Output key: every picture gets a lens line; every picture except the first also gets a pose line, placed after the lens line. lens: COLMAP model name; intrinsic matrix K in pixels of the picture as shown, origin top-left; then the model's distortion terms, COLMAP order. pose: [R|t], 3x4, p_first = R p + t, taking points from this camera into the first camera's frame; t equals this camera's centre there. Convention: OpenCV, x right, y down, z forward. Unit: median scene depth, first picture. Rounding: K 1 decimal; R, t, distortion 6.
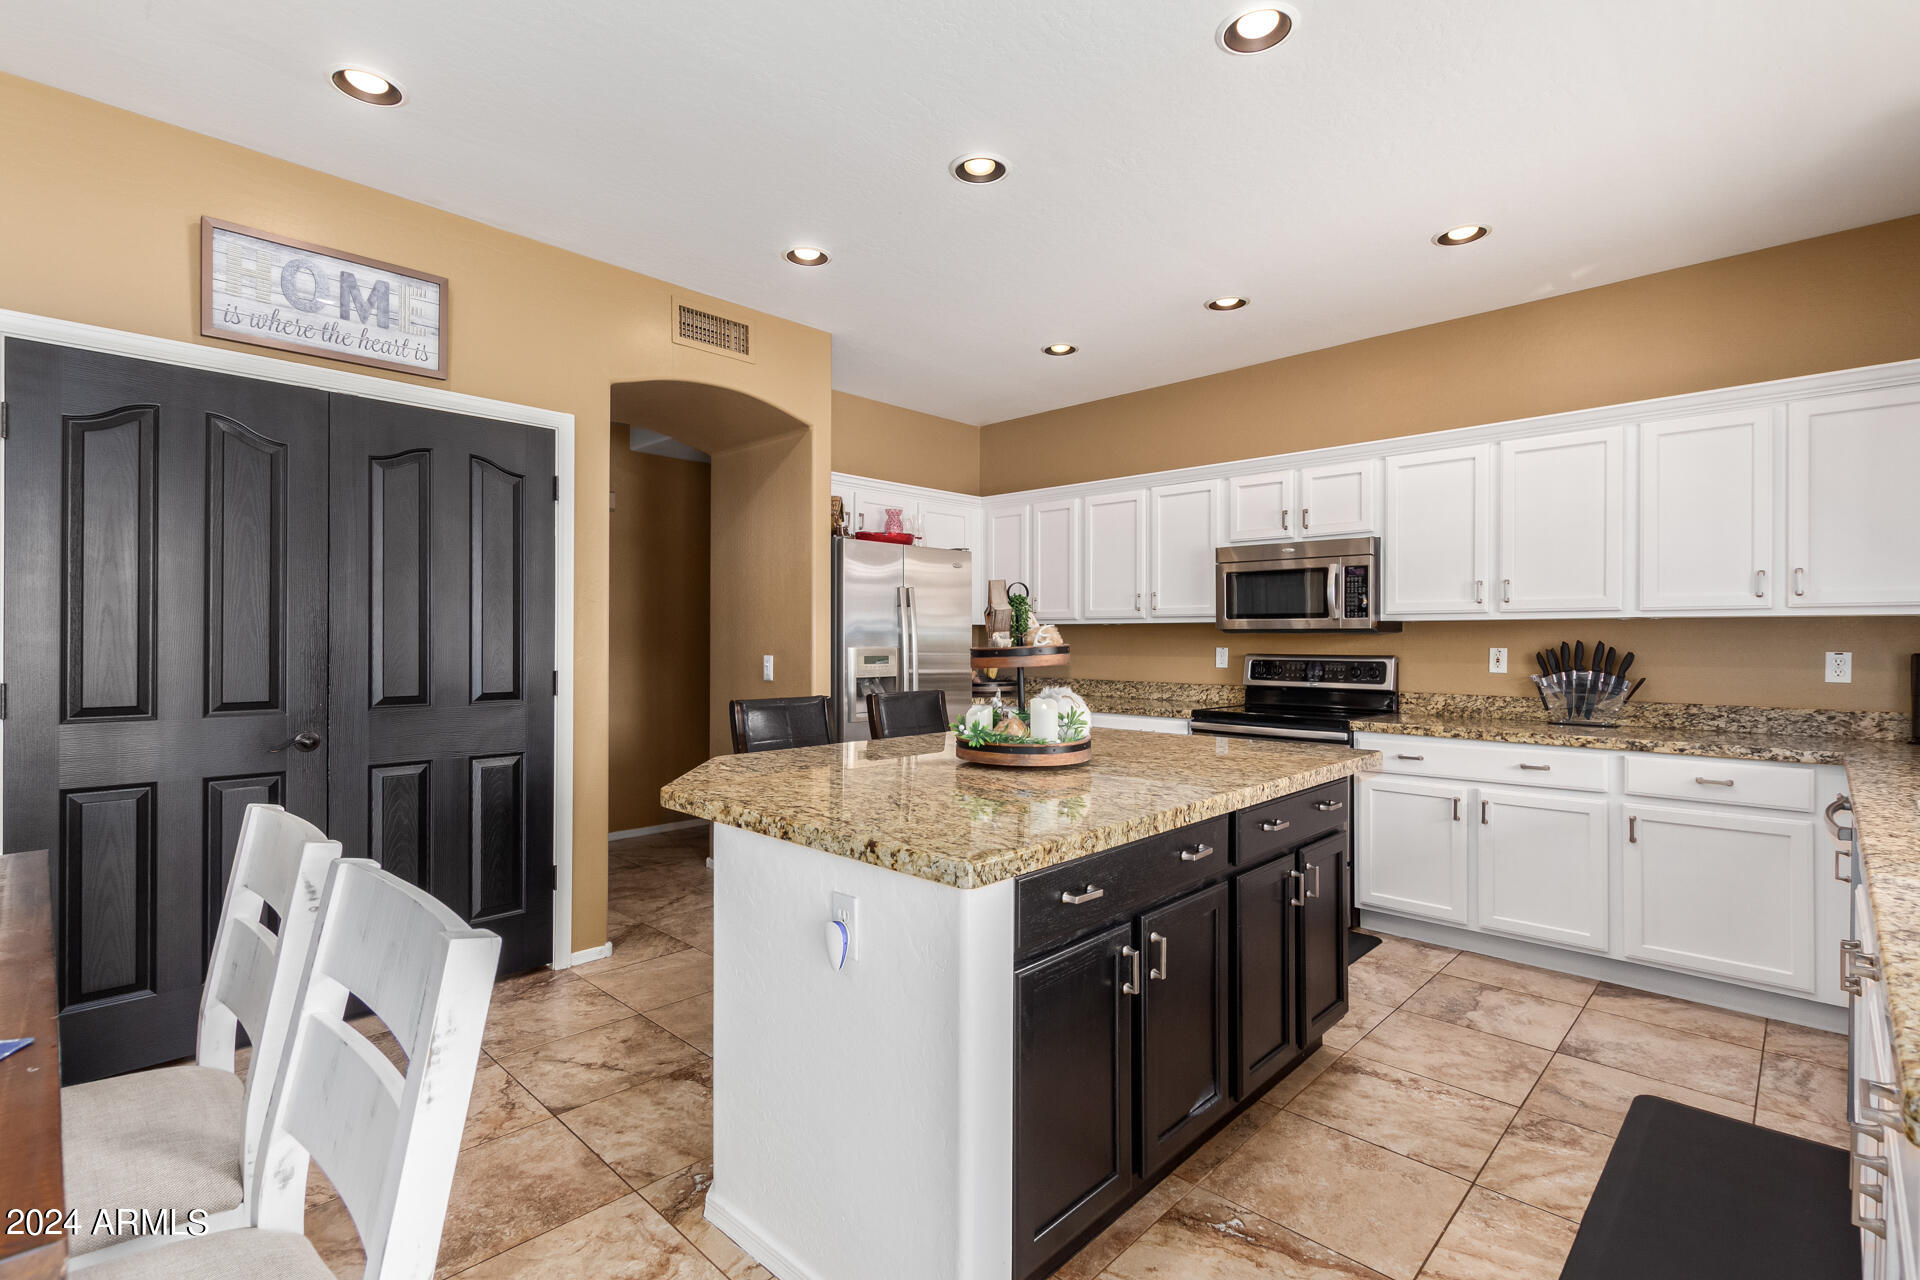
lens RADIAL K [[871.3, 0, 964.7], [0, 871.3, 639.5], [0, 0, 1]] dist [0.005030, -0.002466]
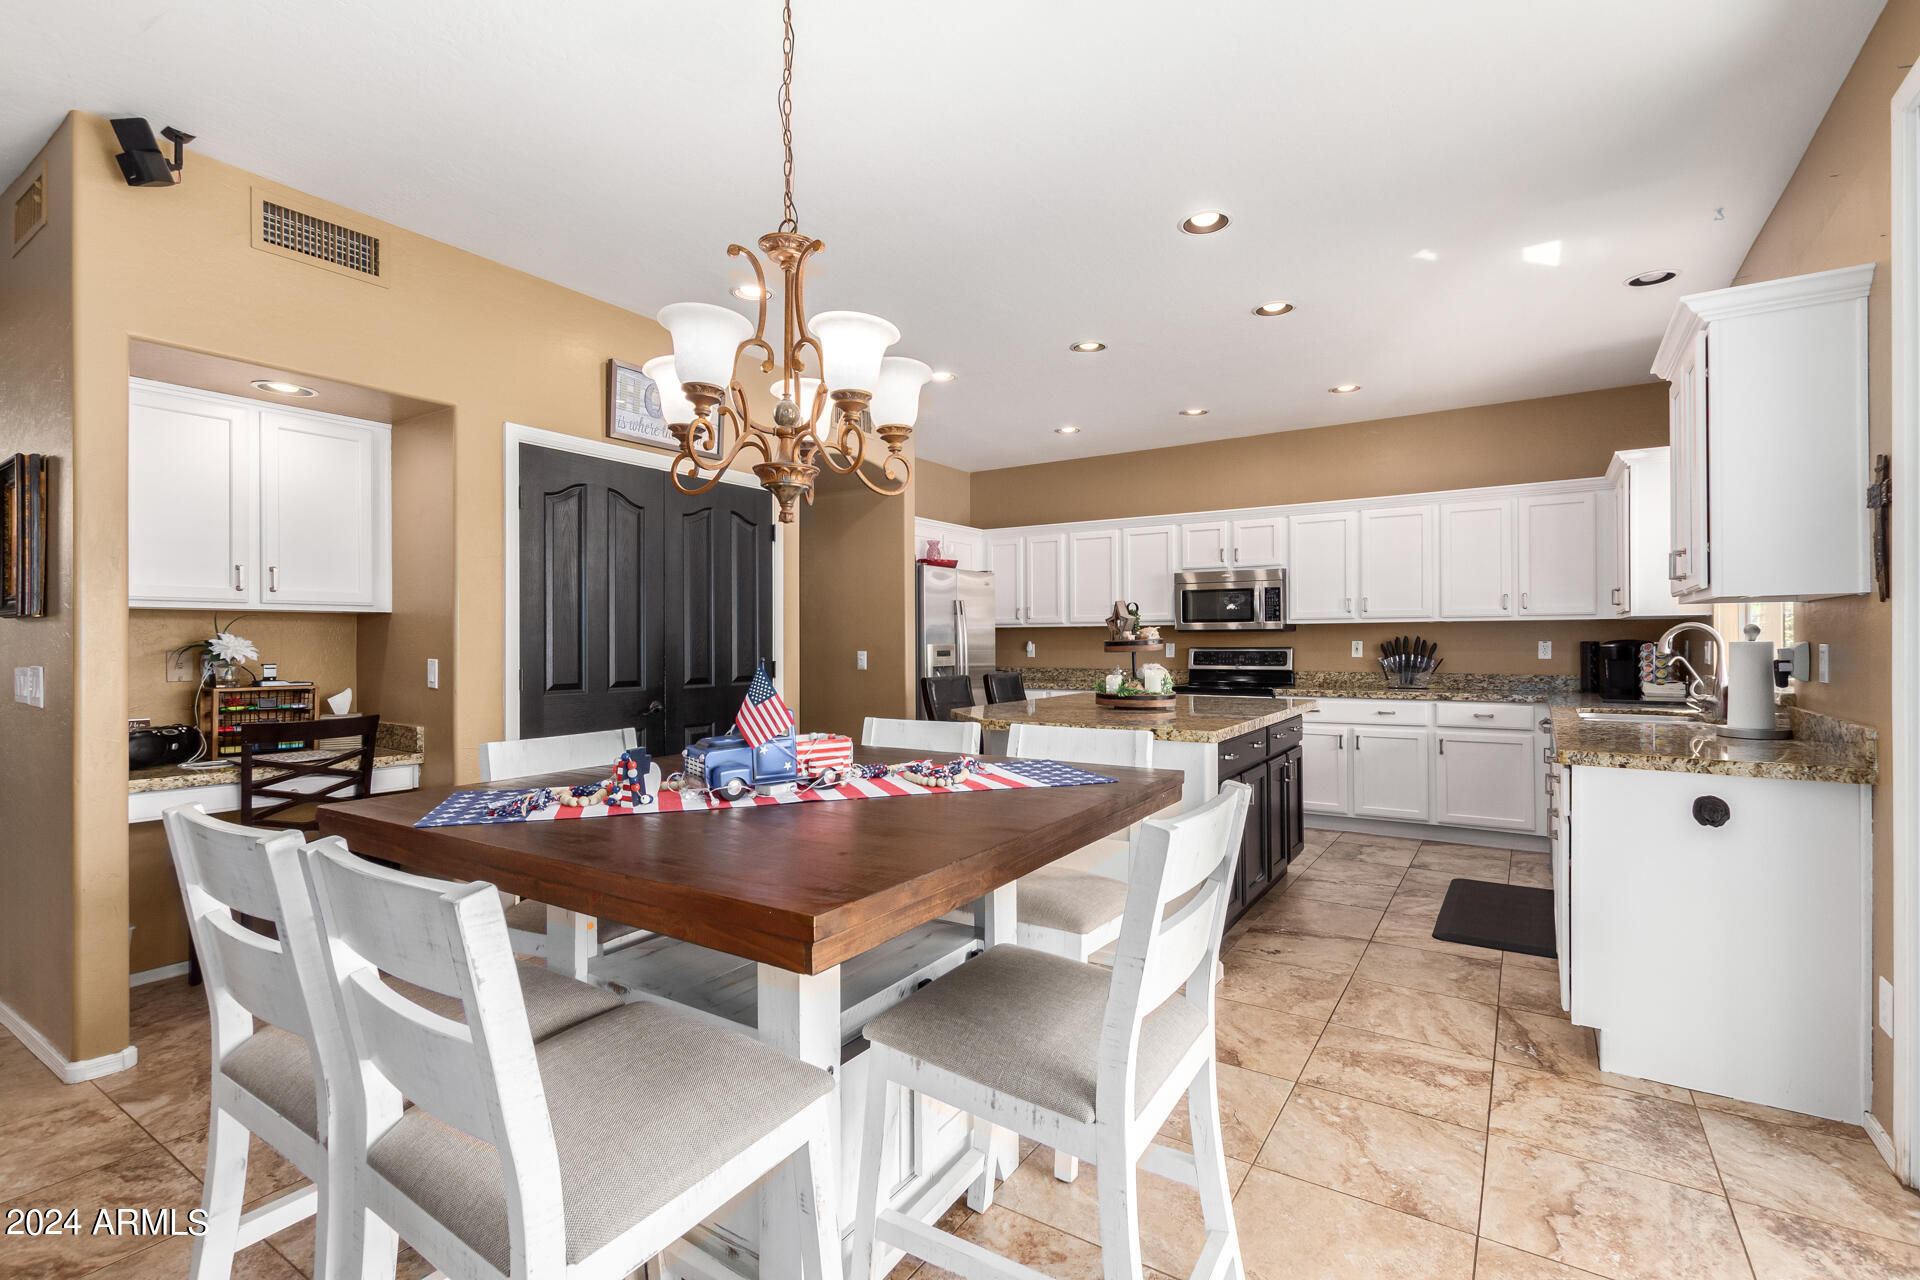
lens RADIAL K [[871.3, 0, 953.0], [0, 871.3, 639.9], [0, 0, 1]] dist [0.005030, -0.002466]
pose [[0.982707, -0.006592, 0.185050, -0.401215], [0.007266, 0.999969, -0.002963, 0.007421], [-0.185024, 0.004257, 0.982725, -0.410543]]
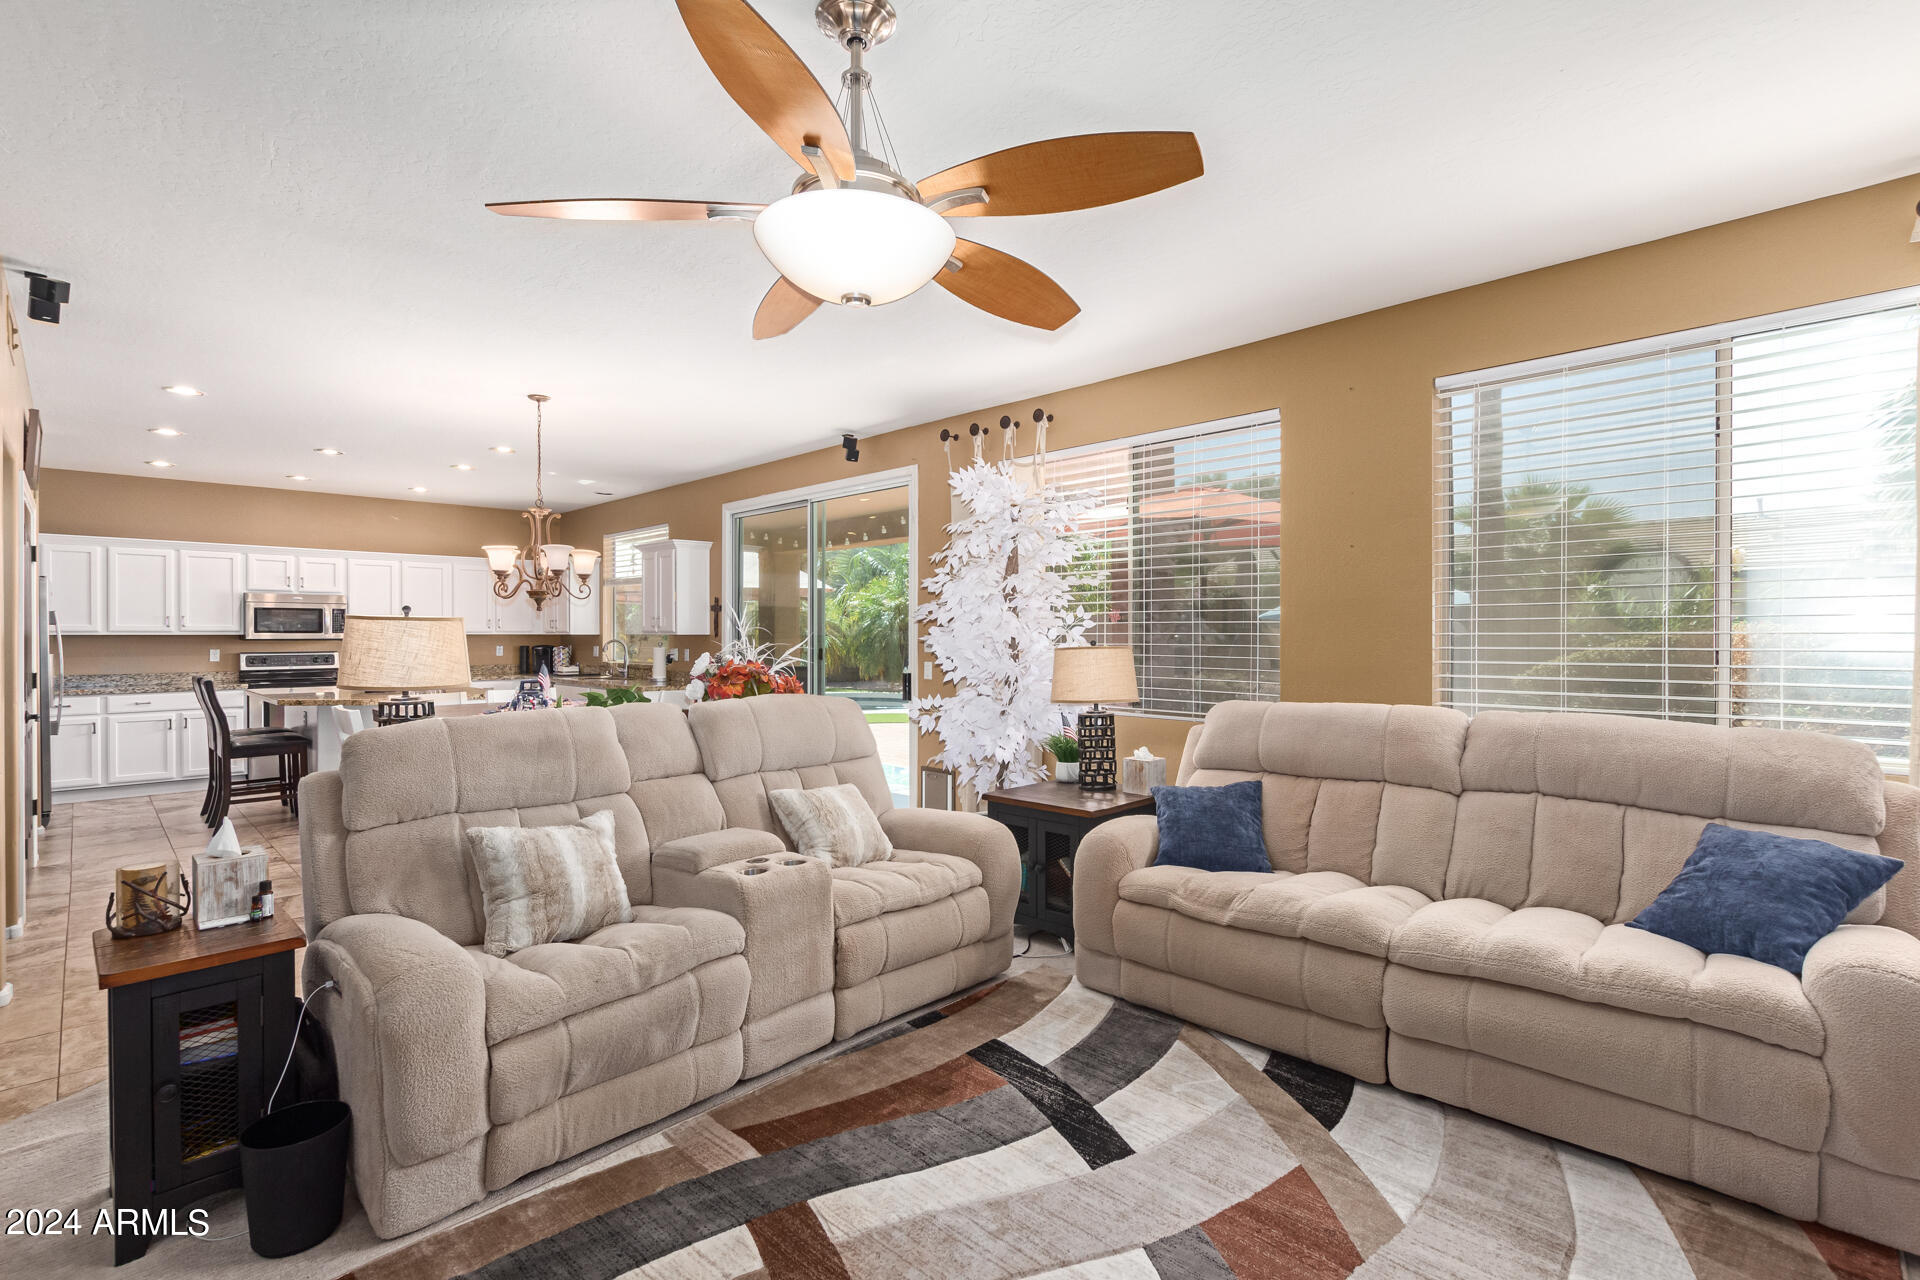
lens RADIAL K [[871.3, 0, 969.3], [0, 871.3, 636.1], [0, 0, 1]] dist [0.005030, -0.002466]
pose [[0.034419, 0.000778, 0.999407, -1.708749], [0.005259, 0.999986, -0.000959, -0.008854], [-0.999394, 0.005289, 0.034415, -0.636566]]
